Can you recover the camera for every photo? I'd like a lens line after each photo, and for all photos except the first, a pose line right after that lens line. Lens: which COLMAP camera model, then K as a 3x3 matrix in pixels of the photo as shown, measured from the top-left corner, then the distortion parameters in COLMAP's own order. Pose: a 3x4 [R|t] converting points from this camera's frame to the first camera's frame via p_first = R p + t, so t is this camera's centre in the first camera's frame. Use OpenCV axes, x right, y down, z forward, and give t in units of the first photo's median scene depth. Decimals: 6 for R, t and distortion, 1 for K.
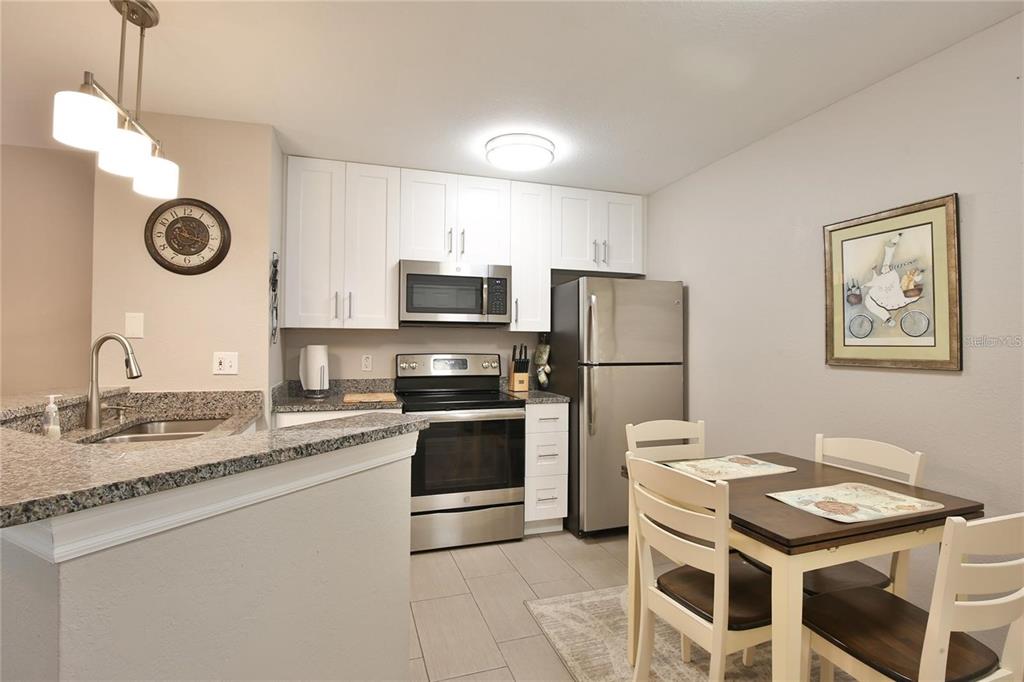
lens RADIAL K [[494.1, 0, 520.2], [0, 494.1, 338.5], [0, 0, 1]] dist [-0.032481, 0.001434]
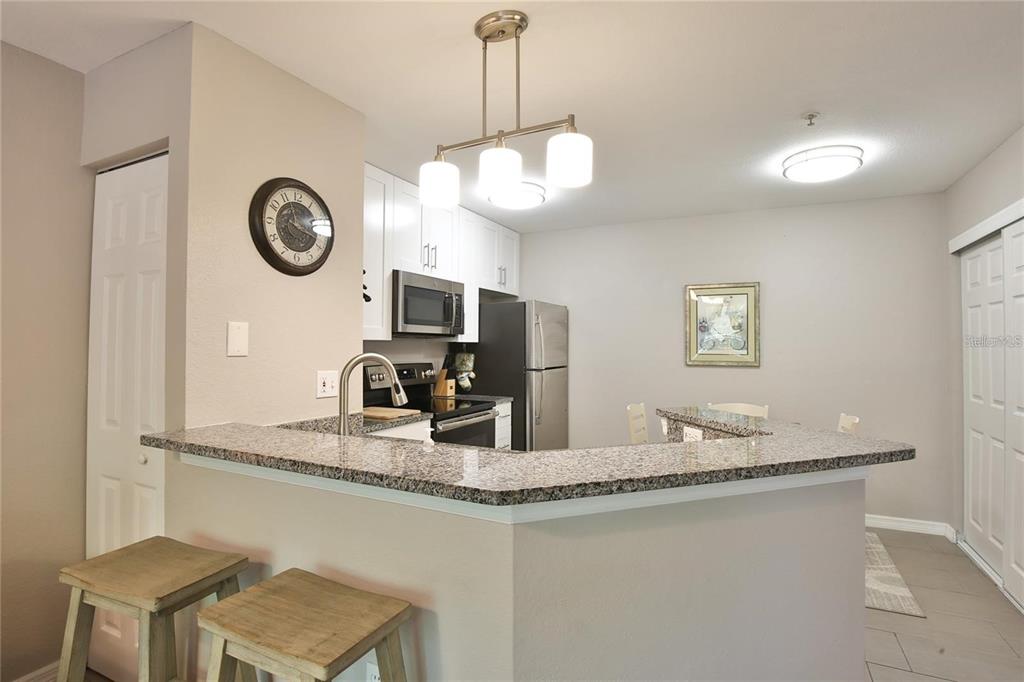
lens RADIAL K [[494.1, 0, 520.2], [0, 494.1, 338.5], [0, 0, 1]] dist [-0.032481, 0.001434]
pose [[0.706440, 0.009249, 0.707713, -0.992645], [-0.008953, 0.999951, -0.004131, -0.027568], [-0.707717, -0.003418, 0.706488, 0.169946]]
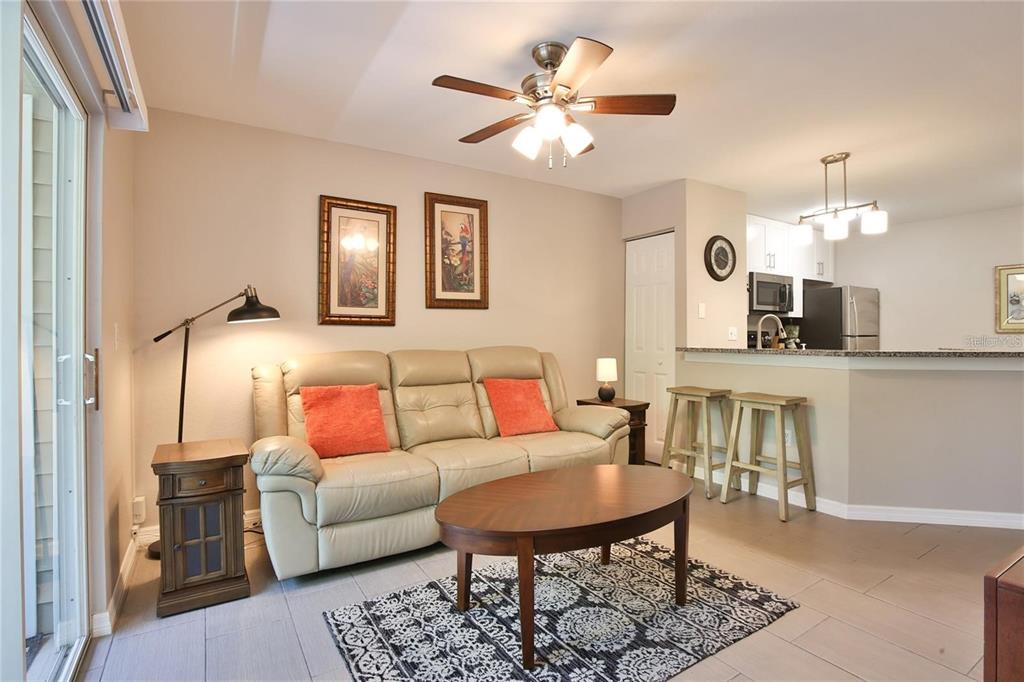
lens RADIAL K [[494.1, 0, 520.2], [0, 494.1, 338.5], [0, 0, 1]] dist [-0.032481, 0.001434]
pose [[0.972136, -0.005292, 0.234359, -1.763128], [0.001450, 0.999862, 0.016564, 0.039359], [-0.234415, -0.015763, 0.972009, -0.498781]]
